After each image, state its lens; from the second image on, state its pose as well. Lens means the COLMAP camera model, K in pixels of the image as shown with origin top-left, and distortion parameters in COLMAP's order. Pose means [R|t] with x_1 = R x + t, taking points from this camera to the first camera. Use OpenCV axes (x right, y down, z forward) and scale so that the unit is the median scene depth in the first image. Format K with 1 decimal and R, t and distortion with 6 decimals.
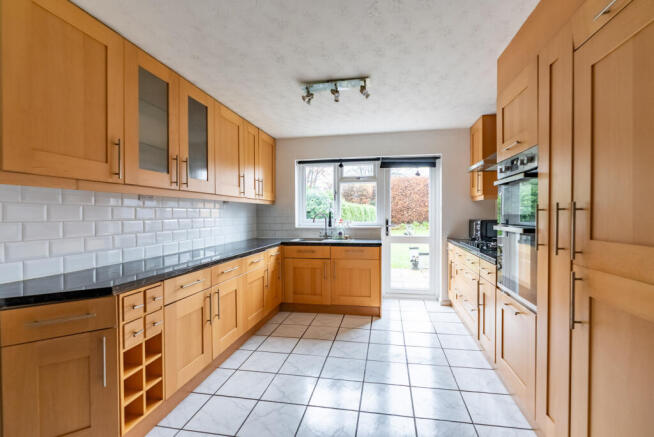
lens RADIAL K [[301.9, 0, 328.7], [0, 301.9, 220.1], [0, 0, 1]] dist [-0.004165, 0.000050]
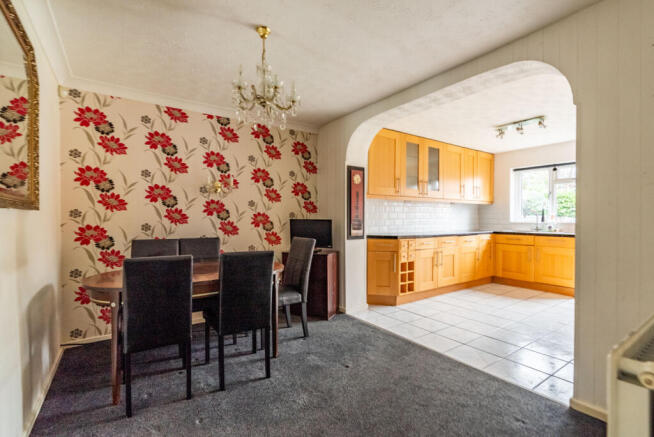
lens RADIAL K [[301.9, 0, 327.2], [0, 301.9, 220.5], [0, 0, 1]] dist [-0.004165, 0.000050]
pose [[0.713606, 0.014692, -0.700393, 0.306791], [-0.019616, 0.999807, 0.000987, 0.043267], [0.700273, 0.013034, 0.713757, -0.588501]]
